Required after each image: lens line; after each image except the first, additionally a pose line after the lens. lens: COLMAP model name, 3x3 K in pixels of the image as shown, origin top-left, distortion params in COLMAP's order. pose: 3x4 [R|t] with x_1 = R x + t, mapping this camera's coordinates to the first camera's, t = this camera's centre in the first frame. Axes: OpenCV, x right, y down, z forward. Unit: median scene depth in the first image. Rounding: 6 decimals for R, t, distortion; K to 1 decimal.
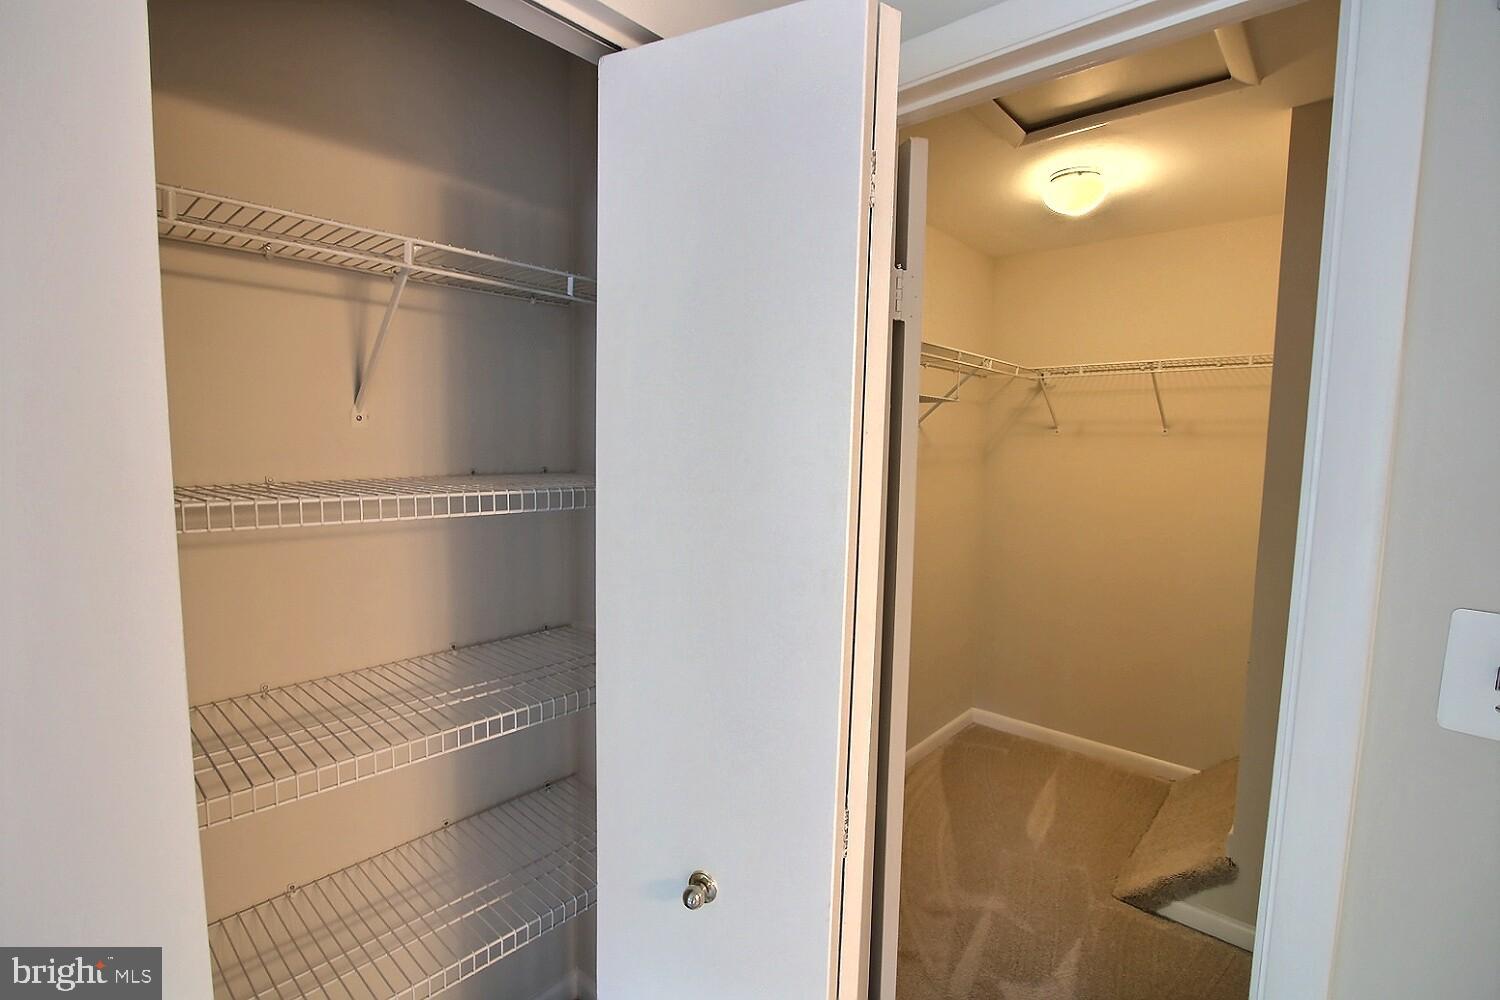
lens RADIAL K [[692.0, 0, 754.2], [0, 692.0, 502.2], [0, 0, 1]] dist [-0.014283, 0.000739]
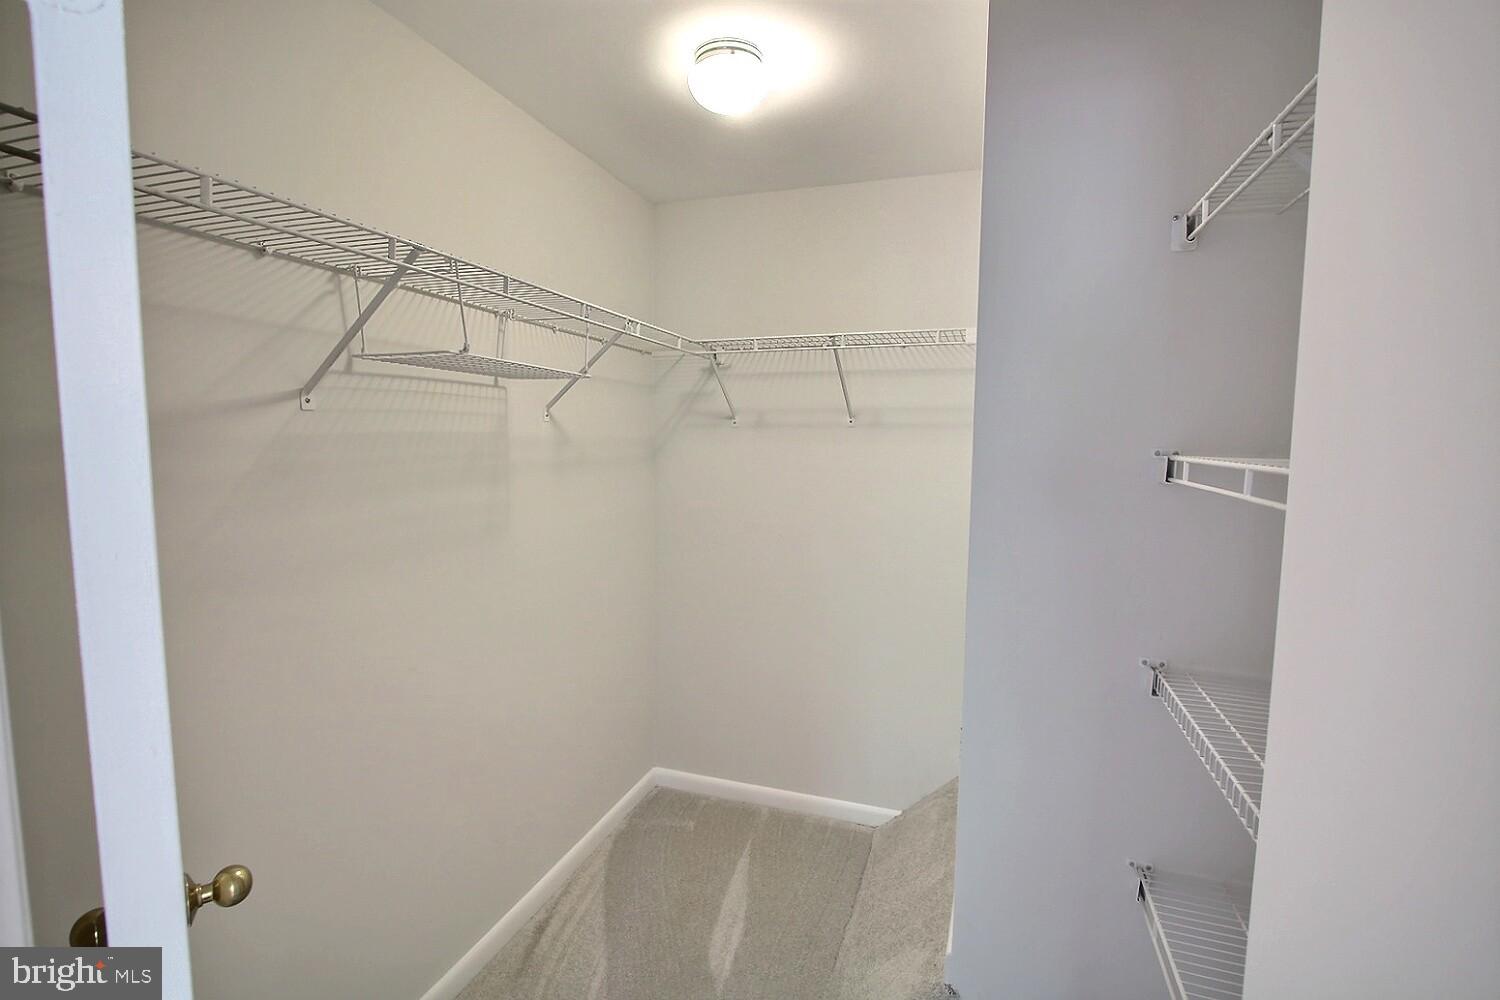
lens RADIAL K [[692.0, 0, 754.2], [0, 692.0, 502.2], [0, 0, 1]] dist [-0.014283, 0.000739]
pose [[0.920970, -0.042175, 0.387345, 0.151642], [0.039105, 0.999110, 0.015807, -0.022059], [-0.387667, 0.000590, 0.921799, 0.259361]]
